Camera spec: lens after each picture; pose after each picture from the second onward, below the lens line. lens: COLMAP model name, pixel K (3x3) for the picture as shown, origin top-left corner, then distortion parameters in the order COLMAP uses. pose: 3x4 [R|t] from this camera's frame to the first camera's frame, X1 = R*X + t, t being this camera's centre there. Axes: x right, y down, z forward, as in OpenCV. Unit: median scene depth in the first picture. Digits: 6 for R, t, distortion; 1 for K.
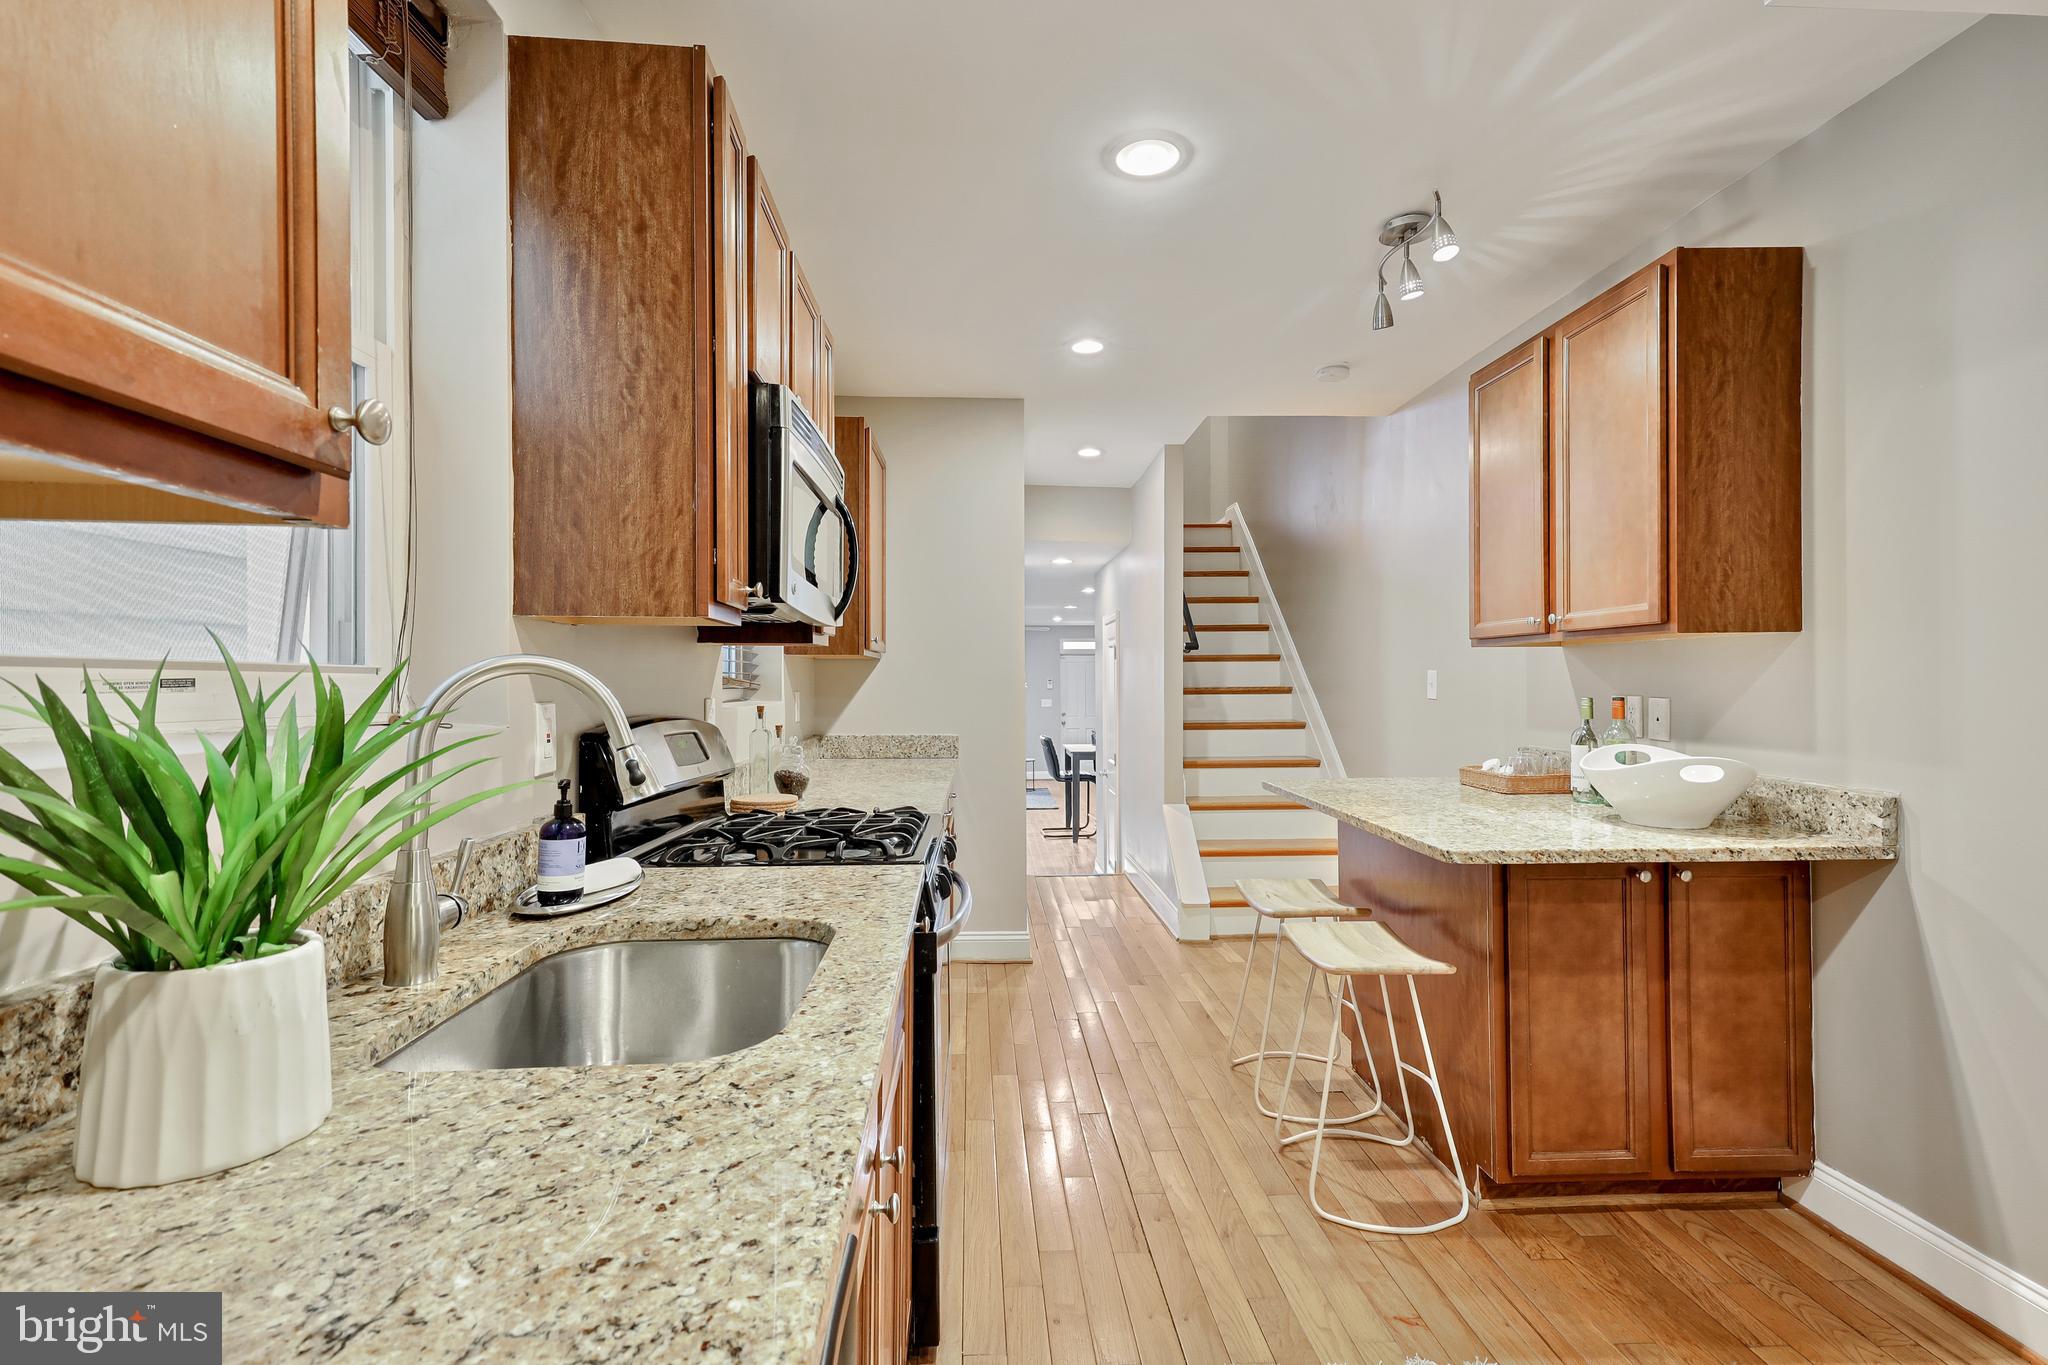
lens RADIAL K [[941.1, 0, 1023.4], [0, 941.1, 680.1], [0, 0, 1]] dist [0.028699, -0.000106]
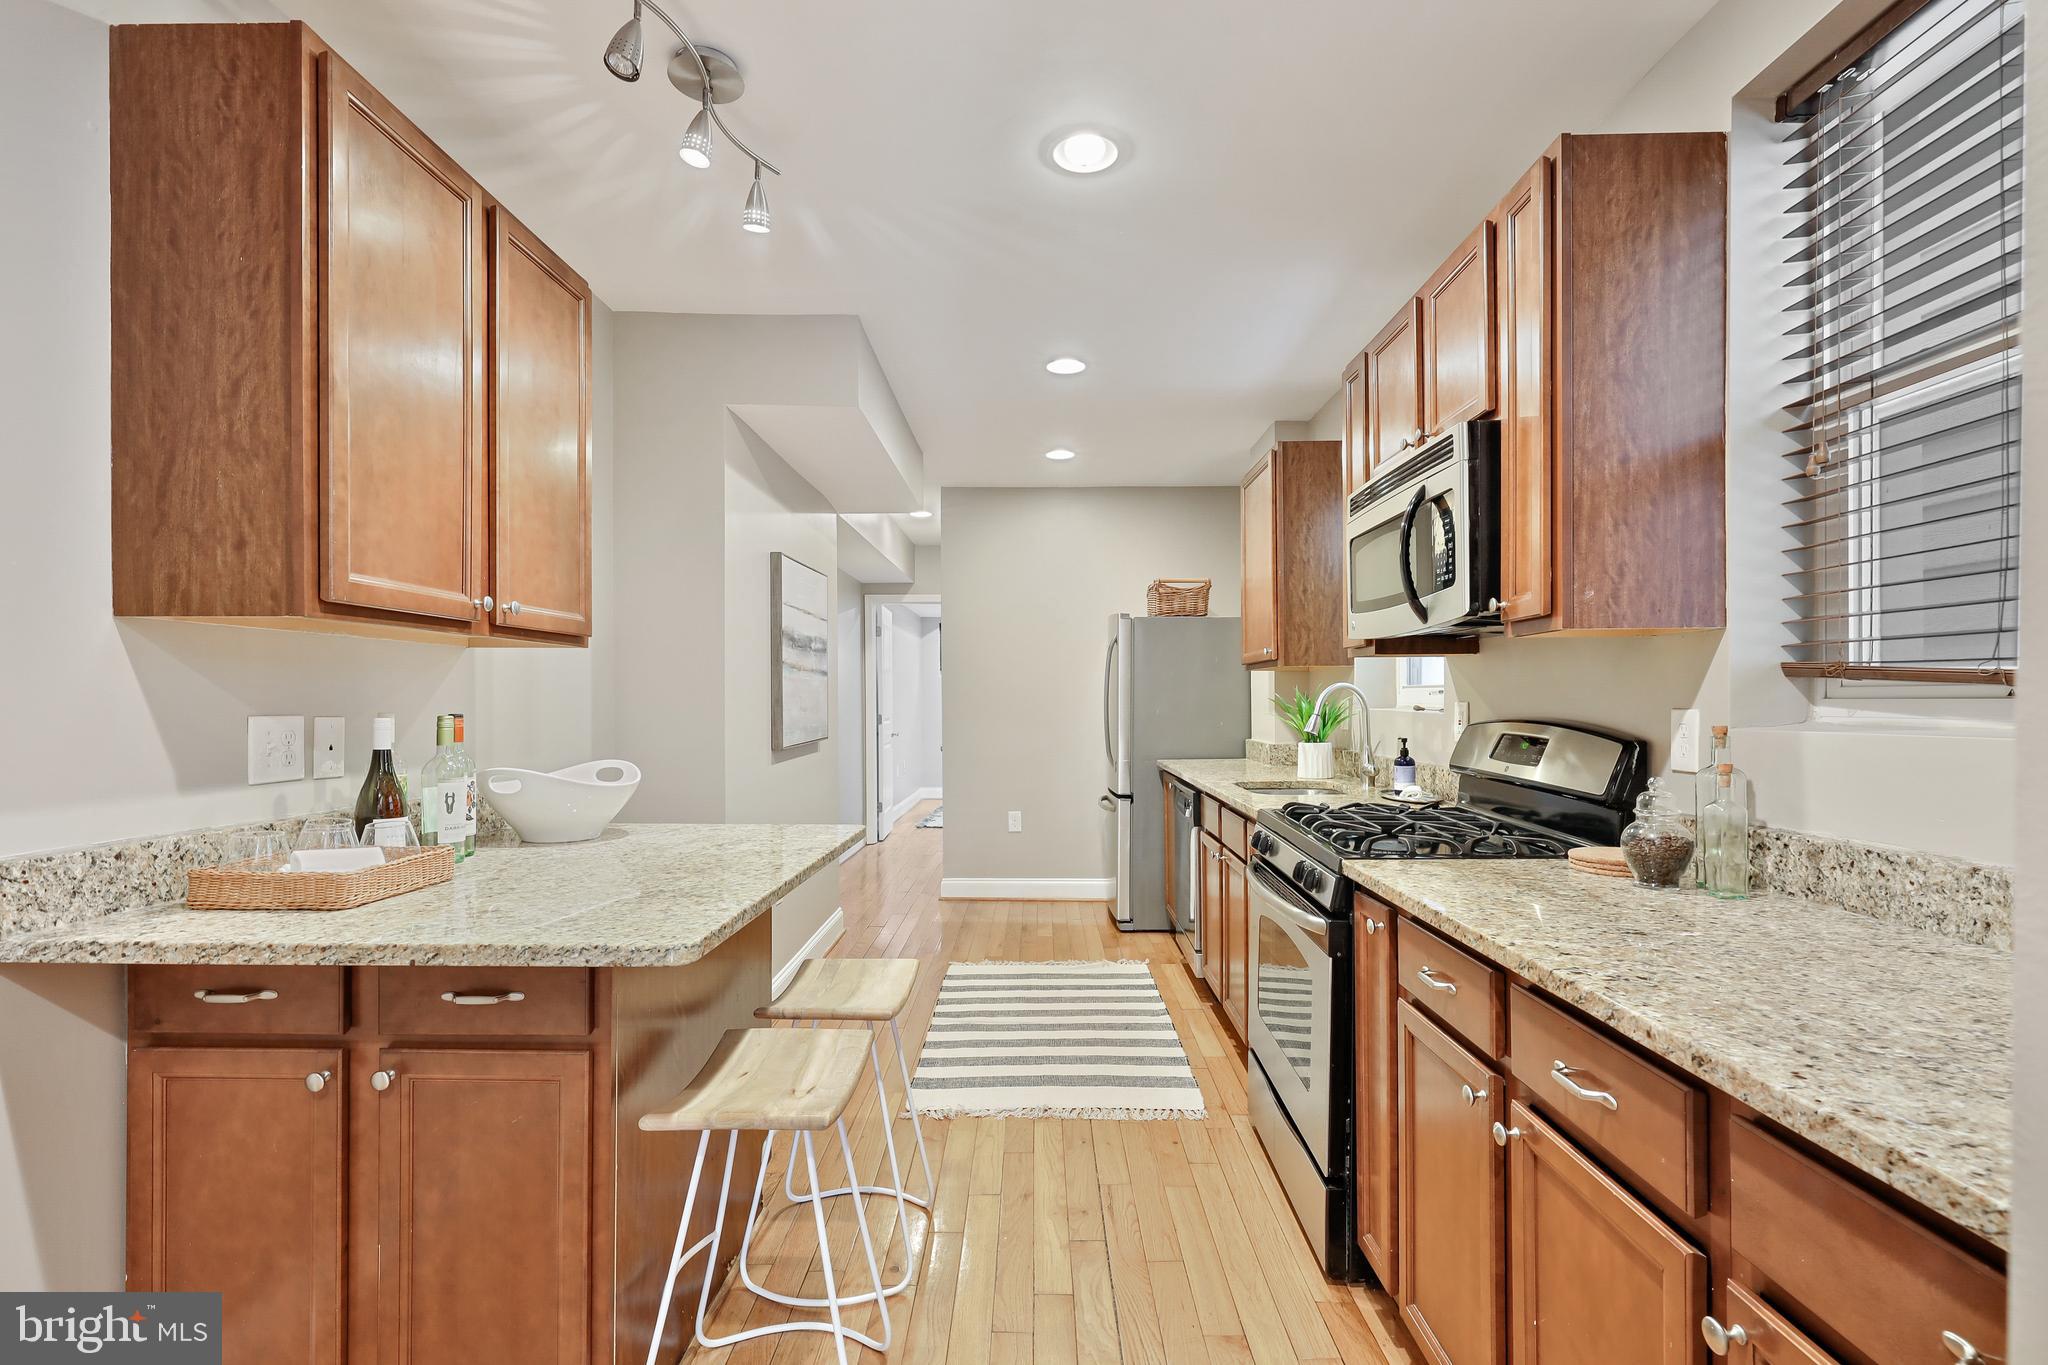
lens RADIAL K [[918.9, 0, 1012.4], [0, 918.9, 686.5], [0, 0, 1]] dist [0.001164, 0.000046]
pose [[-0.998033, 0.010754, 0.061762, 0.152459], [0.009805, 0.999830, -0.015643, 0.010892], [-0.061919, -0.015006, -0.997968, 2.058004]]
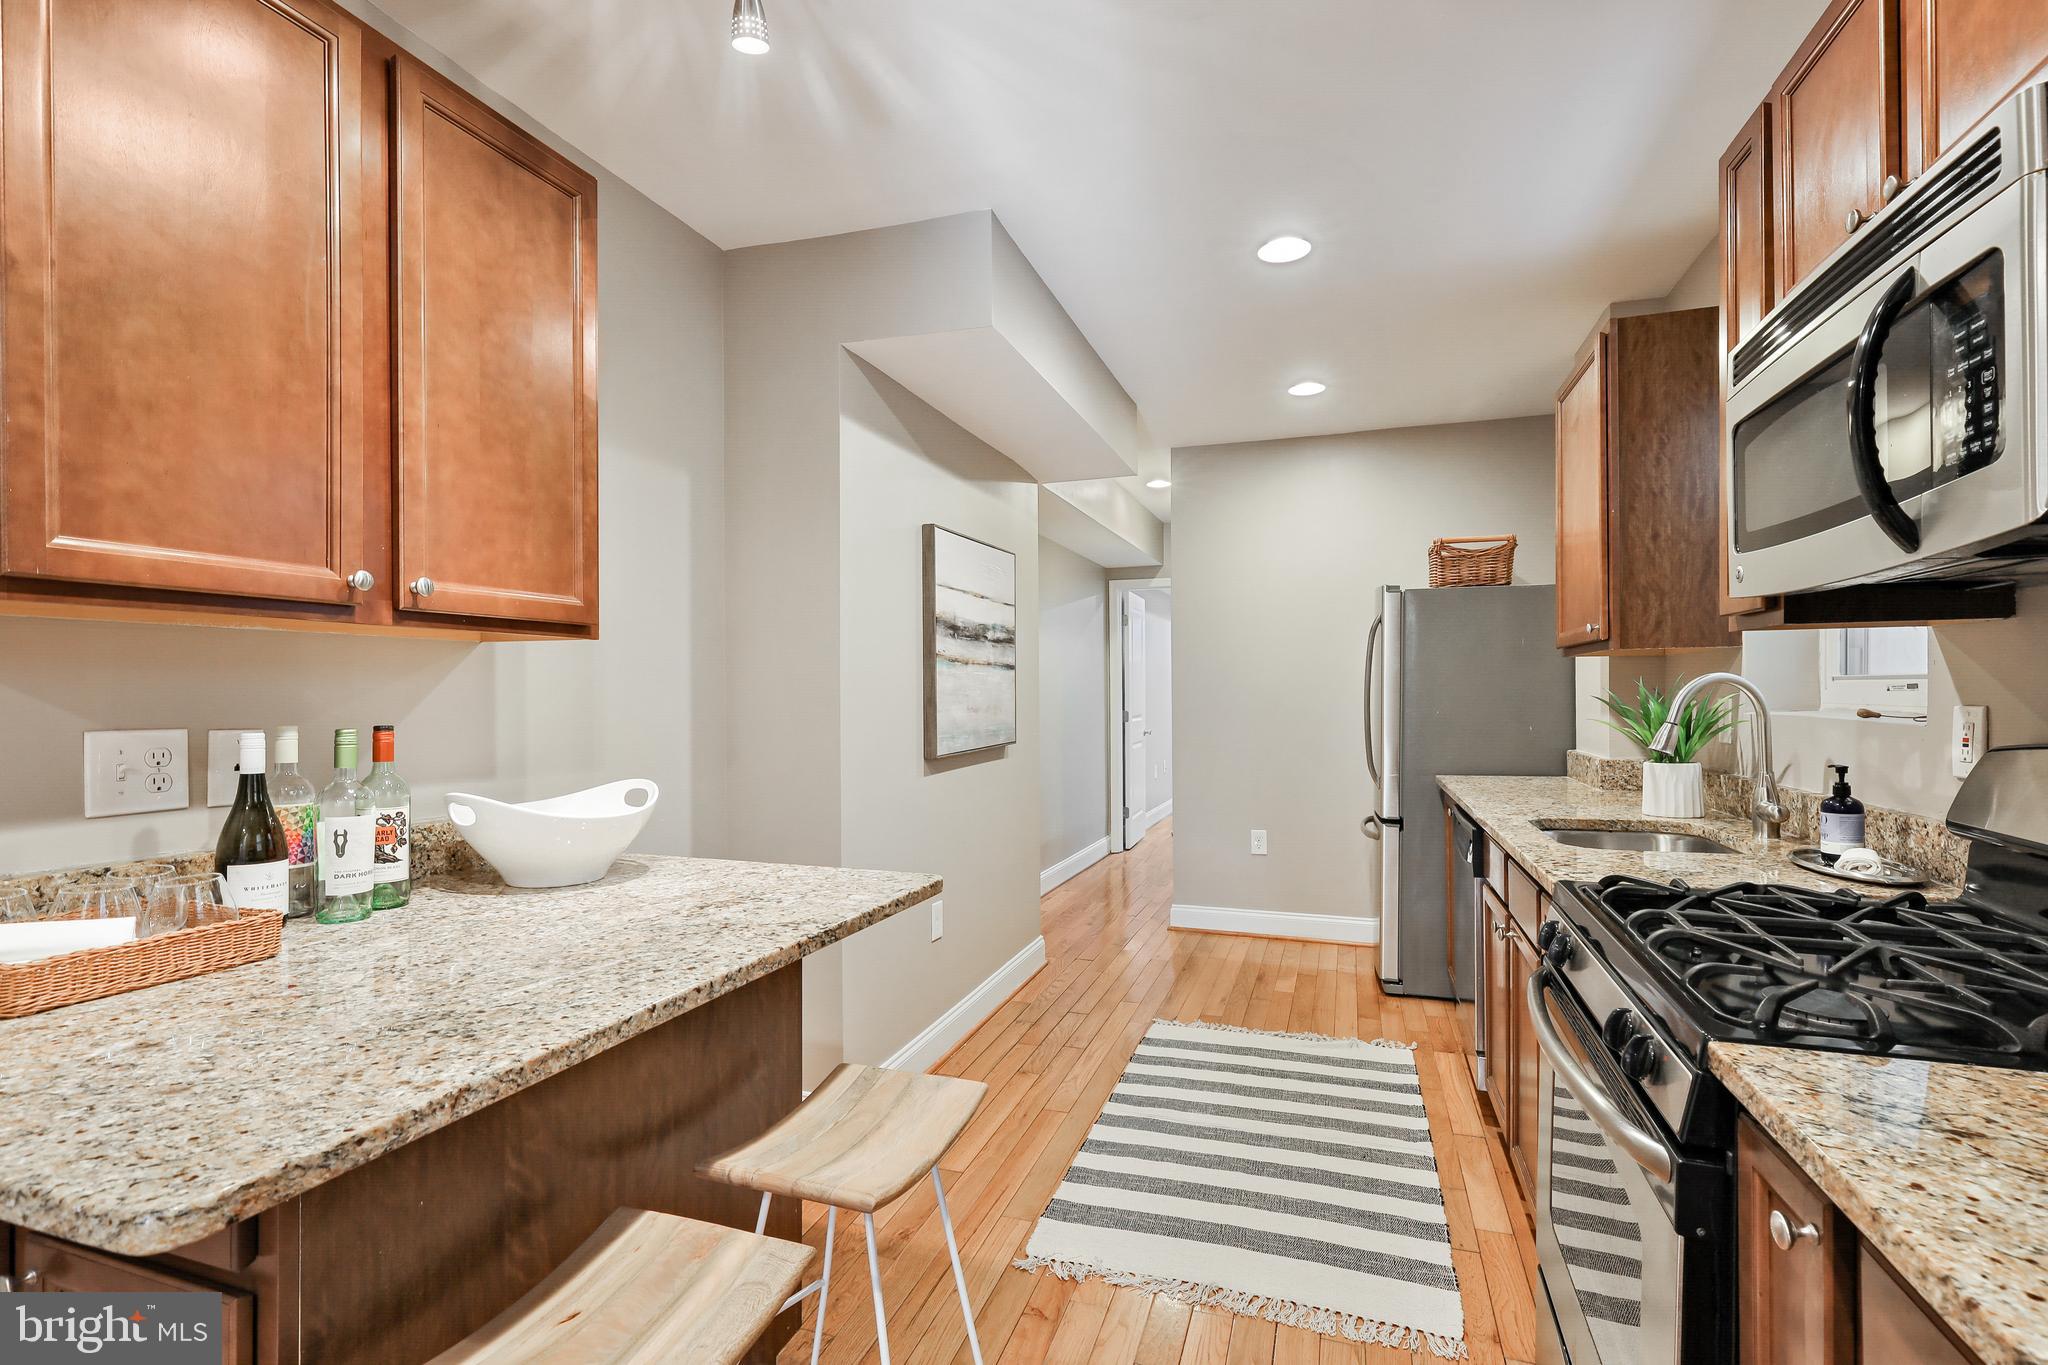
lens RADIAL K [[918.3, 0, 1030.8], [0, 918.3, 693.3], [0, 0, 1]] dist [0.000243, -0.000202]
pose [[-0.933808, 0.013056, 0.357536, 0.032633], [0.012643, 0.999914, -0.003493, 0.002093], [-0.357551, 0.001259, -0.933893, 1.667110]]
